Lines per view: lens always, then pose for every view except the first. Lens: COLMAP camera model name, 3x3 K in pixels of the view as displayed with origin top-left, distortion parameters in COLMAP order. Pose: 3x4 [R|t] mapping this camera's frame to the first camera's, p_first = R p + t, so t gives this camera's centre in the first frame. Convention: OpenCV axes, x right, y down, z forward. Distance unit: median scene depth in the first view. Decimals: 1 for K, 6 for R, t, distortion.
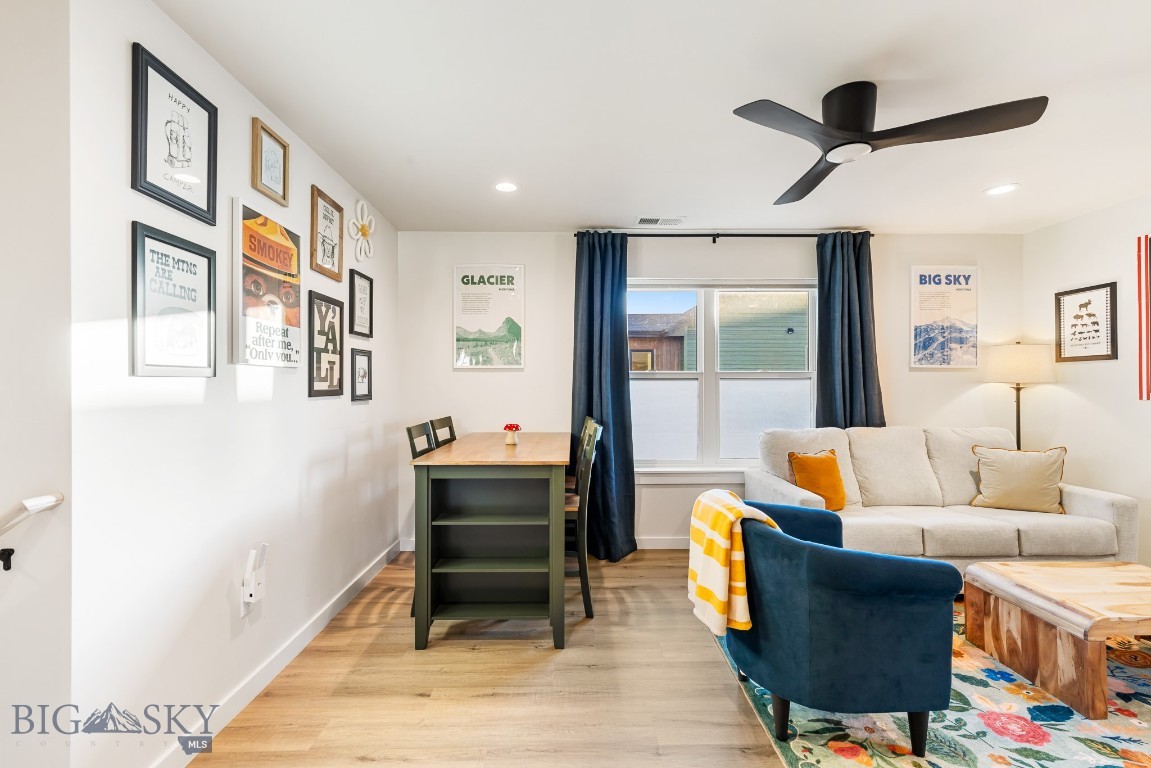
lens RADIAL K [[518.6, 0, 573.9], [0, 518.6, 386.6], [0, 0, 1]] dist [0.006475, -0.000230]
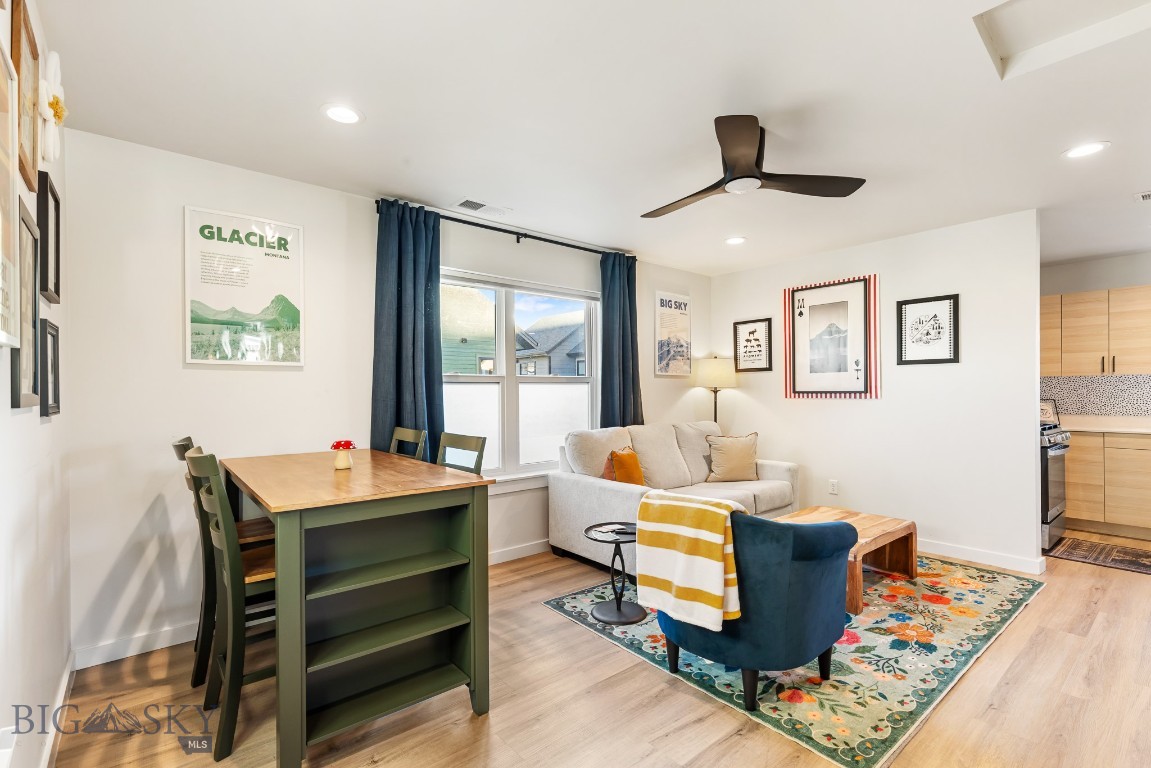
lens RADIAL K [[523.1, 0, 574.4], [0, 523.1, 395.0], [0, 0, 1]] dist [0.005174, 0.000000]
pose [[0.777425, -0.007075, 0.628935, -0.320769], [0.007197, 0.999971, 0.002353, 0.007775], [-0.628934, 0.002697, 0.777454, 0.211383]]
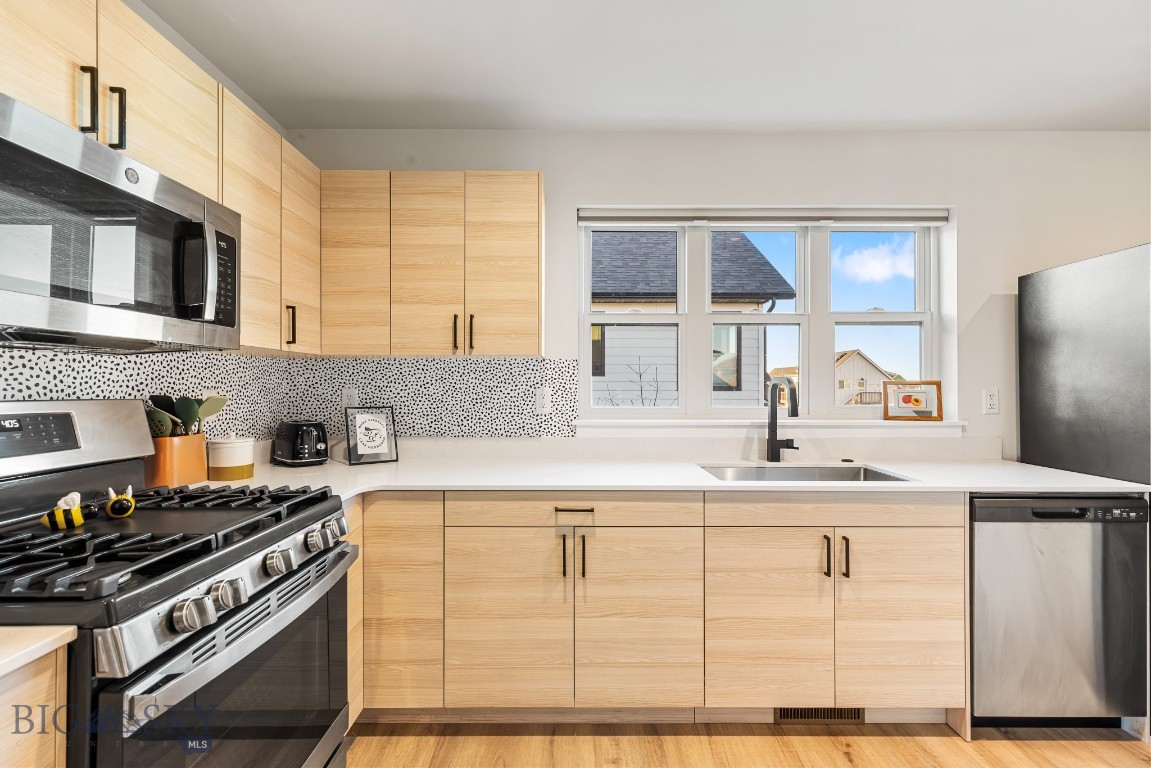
lens RADIAL K [[518.6, 0, 573.9], [0, 518.6, 386.6], [0, 0, 1]] dist [0.006475, -0.000230]
pose [[0.006519, 0.004116, 0.999970, 1.024460], [-0.000715, 0.999991, -0.004112, 0.009173], [-0.999978, -0.000688, 0.006522, 0.265640]]
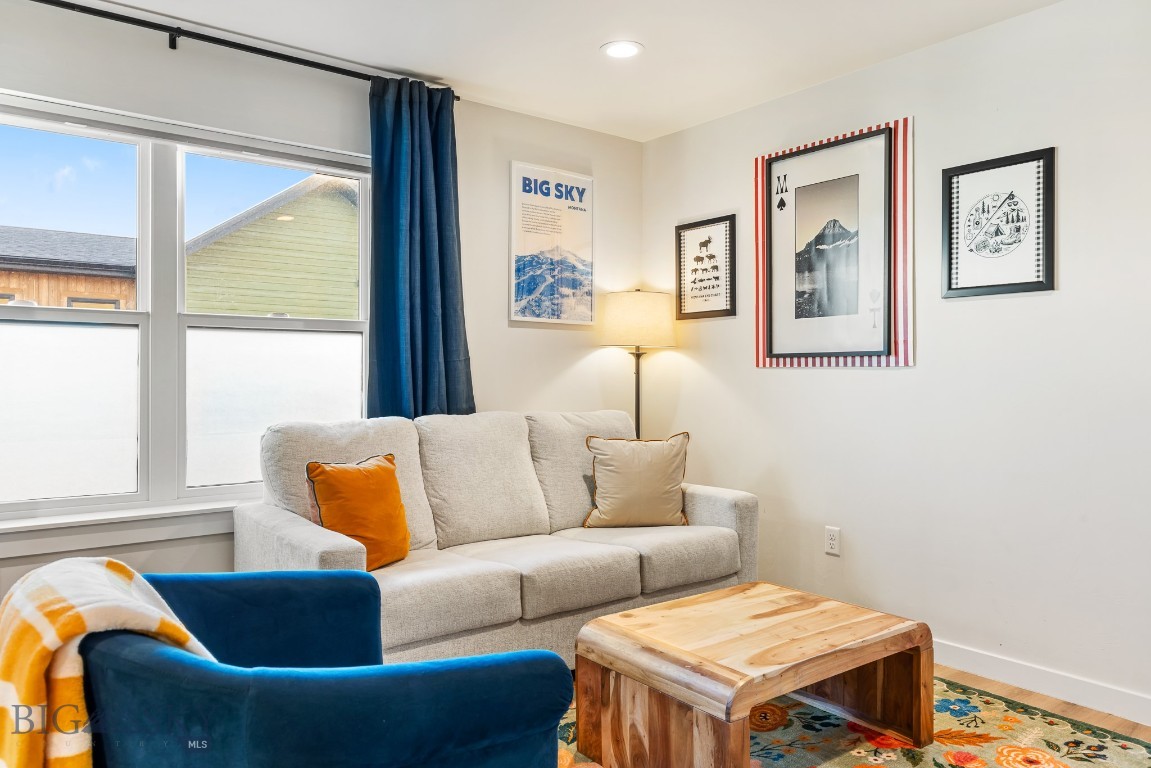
lens RADIAL K [[809.2, 0, 577.7], [0, 809.2, 376.4], [0, 0, 1]] dist [0.001909, 0.001234]
pose [[0.799842, 0.004291, 0.600195, 0.144261], [-0.003410, 0.999991, -0.002604, 0.041460], [-0.600201, 0.000036, 0.799849, 0.192145]]
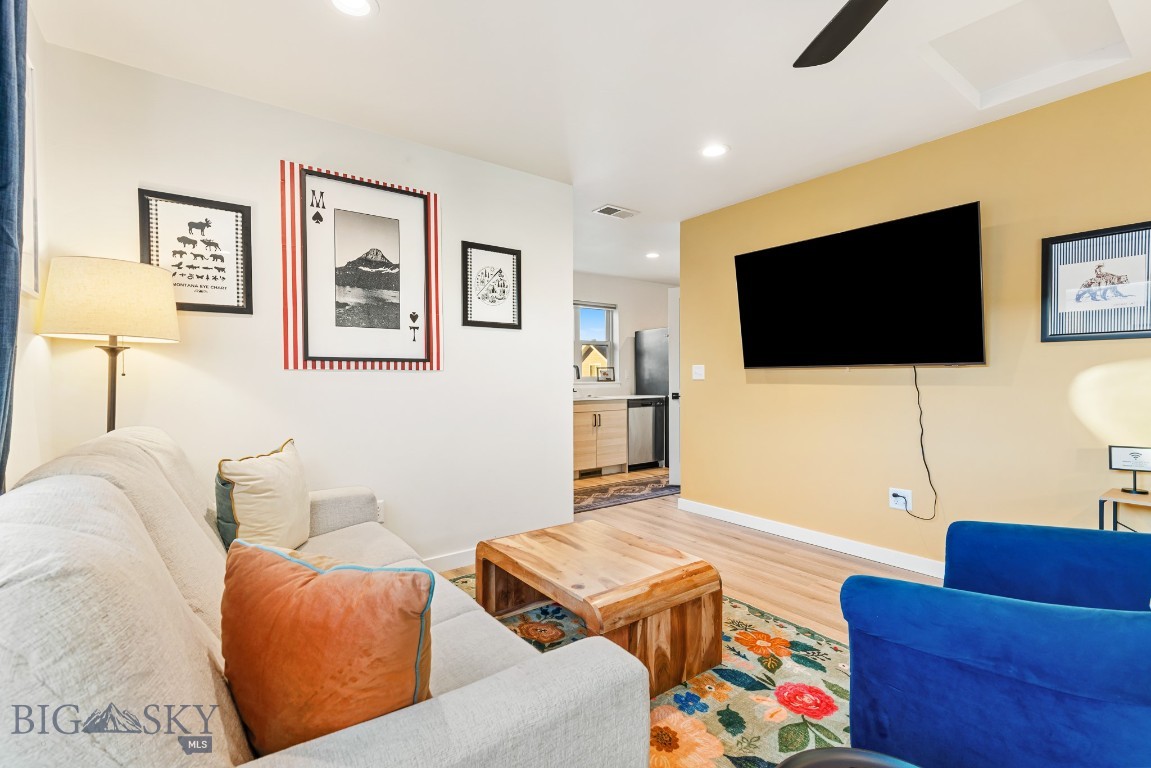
lens RADIAL K [[518.6, 0, 573.9], [0, 518.6, 386.6], [0, 0, 1]] dist [0.006475, -0.000230]
pose [[-0.583520, -0.009029, 0.812048, 0.190219], [0.007344, 0.999839, 0.016394, 0.040536], [-0.812065, 0.015530, -0.583360, 1.080576]]
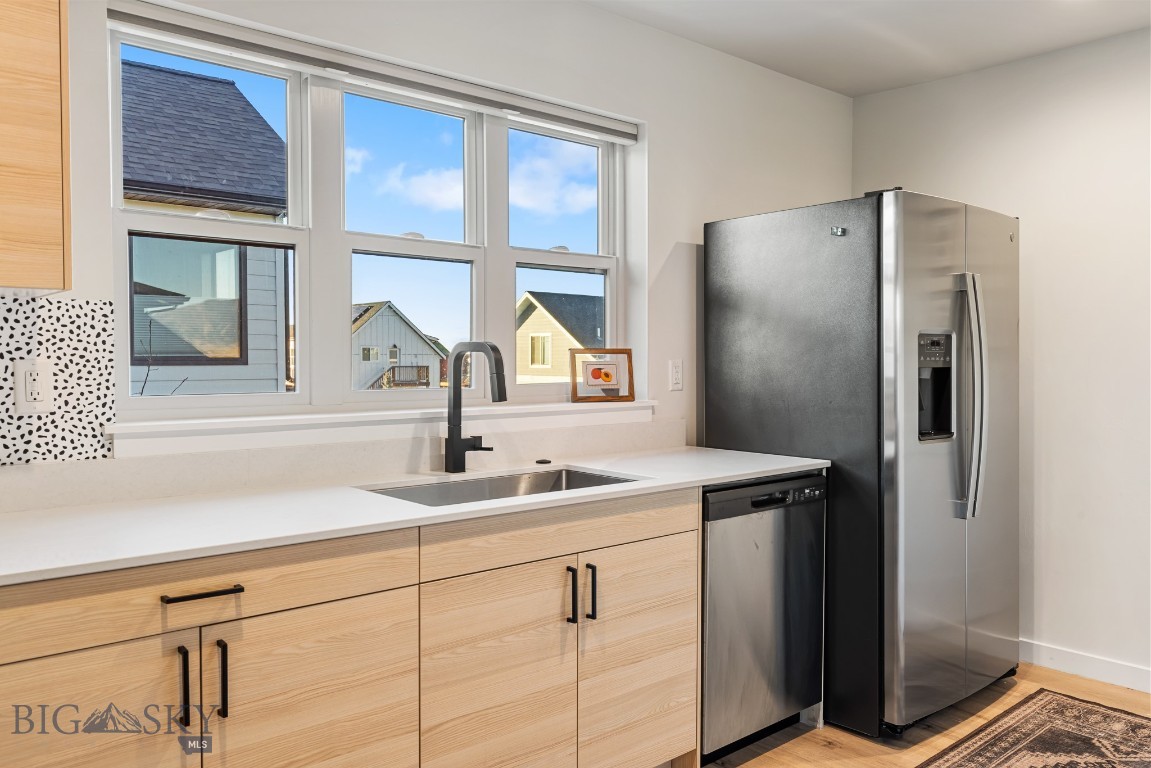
lens RADIAL K [[898.4, 0, 603.3], [0, 898.4, 379.5], [0, 0, 1]] dist [0.001864, -0.002393]
pose [[-0.670807, -0.017198, 0.741433, 1.061672], [0.000779, 0.999714, 0.023893, 0.007639], [-0.741632, 0.016605, -0.670602, 0.431425]]
